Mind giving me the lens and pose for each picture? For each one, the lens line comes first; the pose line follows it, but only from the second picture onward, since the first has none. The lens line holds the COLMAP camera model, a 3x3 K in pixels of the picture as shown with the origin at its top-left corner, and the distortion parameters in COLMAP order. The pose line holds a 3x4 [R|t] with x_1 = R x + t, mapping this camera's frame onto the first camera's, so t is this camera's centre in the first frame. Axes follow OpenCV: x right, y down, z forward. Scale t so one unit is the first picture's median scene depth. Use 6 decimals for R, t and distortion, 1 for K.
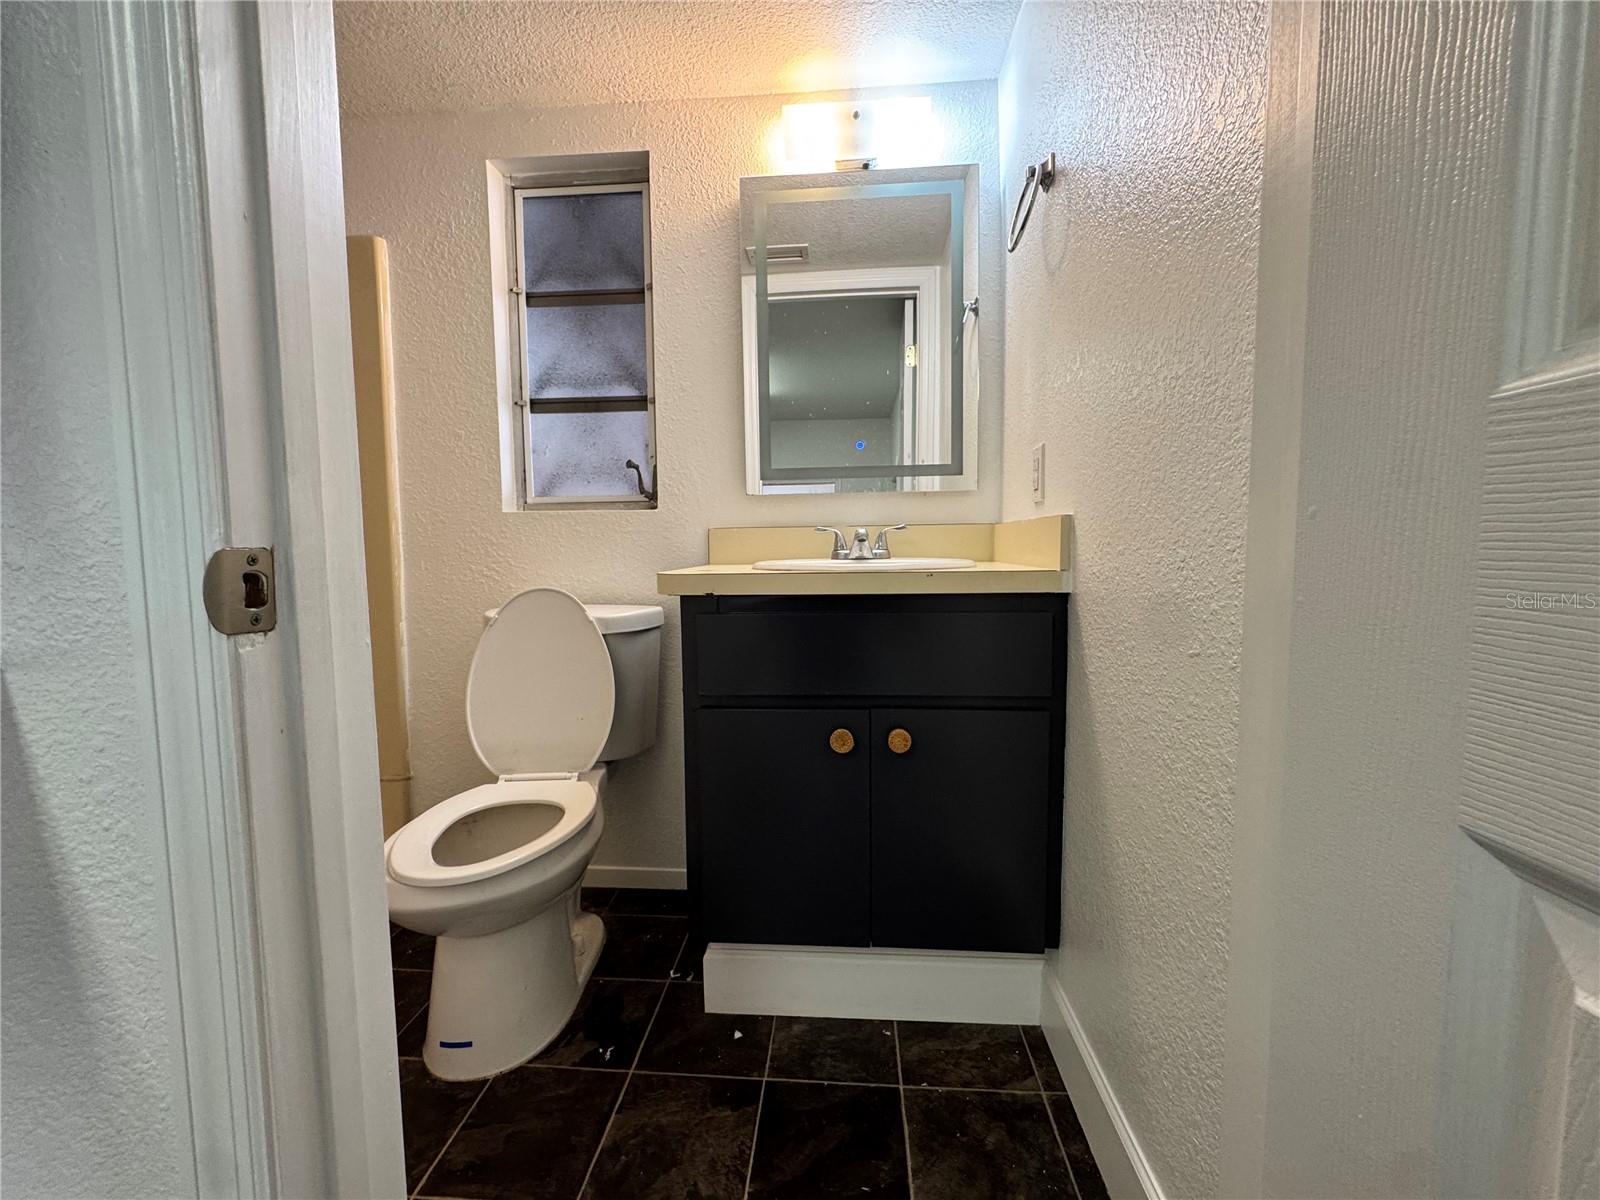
lens RADIAL K [[638.7, 0, 797.7], [0, 638.7, 601.2], [0, 0, 1]] dist [-0.003500, 0.000177]
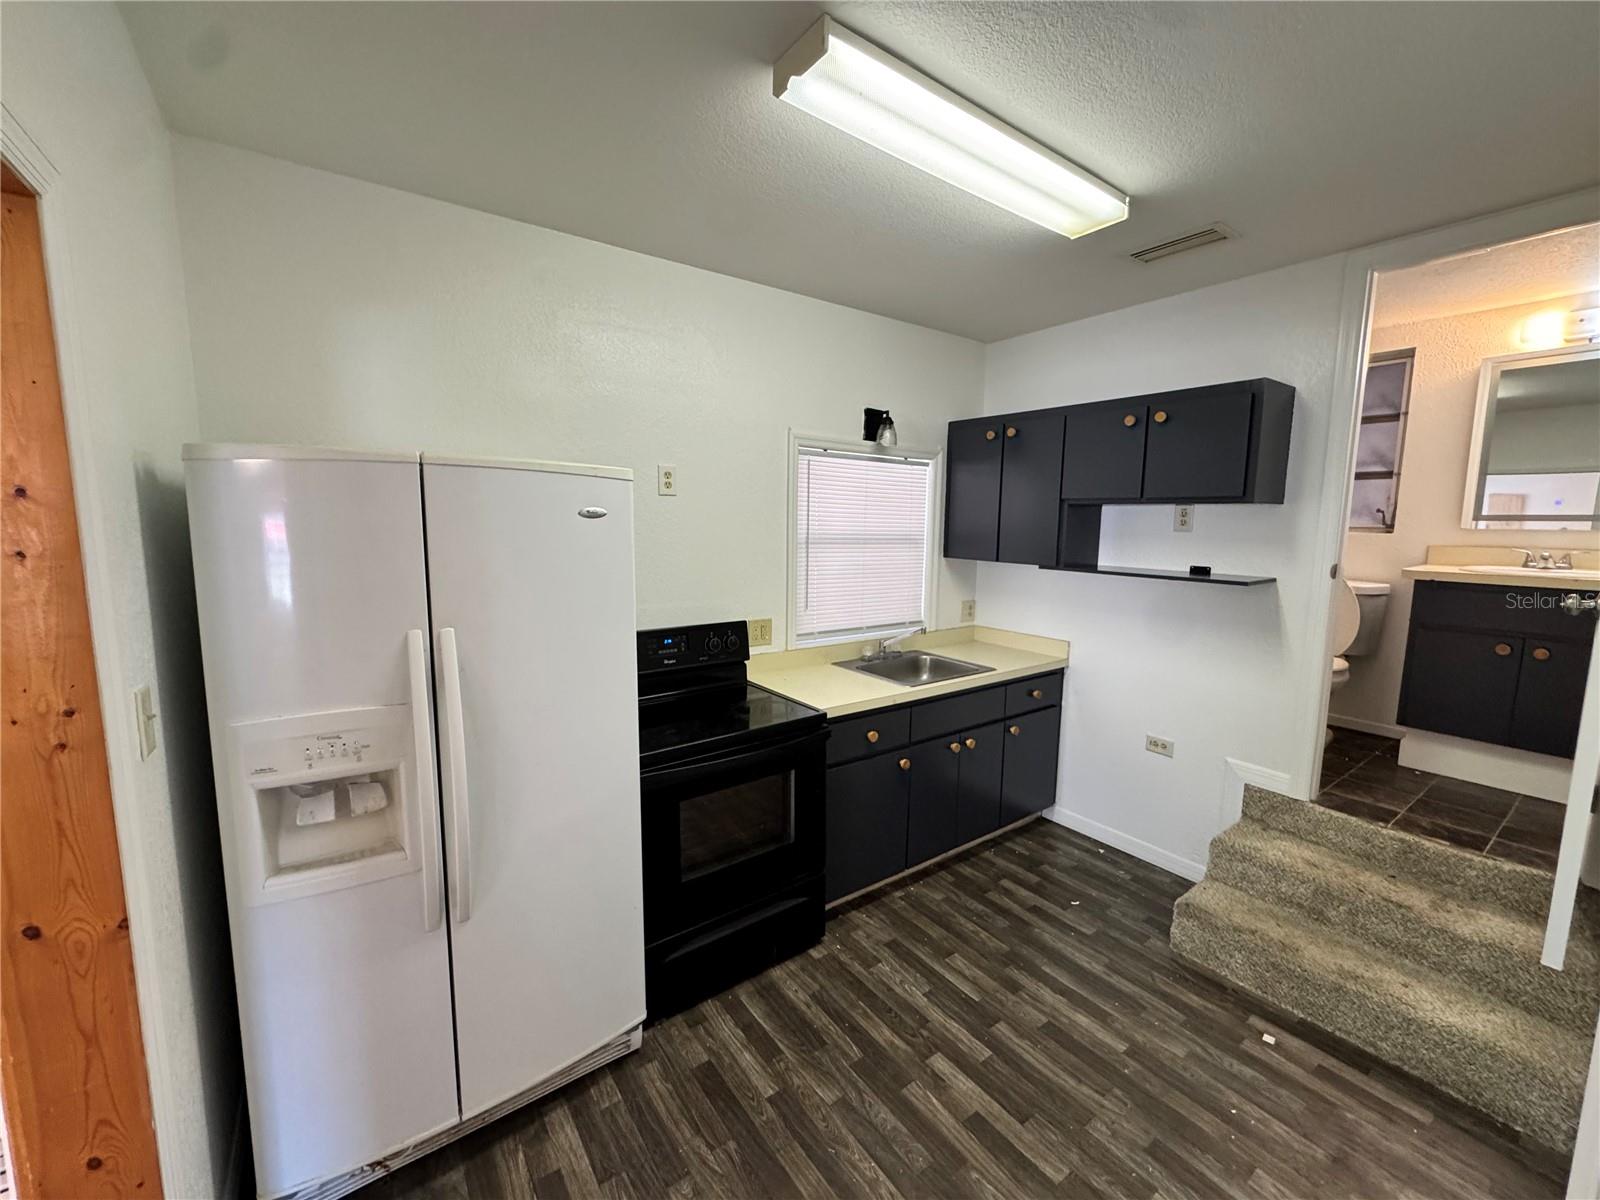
lens RADIAL K [[638.7, 0, 805.0], [0, 638.7, 596.9], [0, 0, 1]] dist [-0.003500, 0.000177]
pose [[0.648505, 0.113418, -0.752713, 0.099873], [-0.081483, 0.993499, 0.079498, 0.038175], [0.756837, 0.009778, 0.653531, -1.664088]]
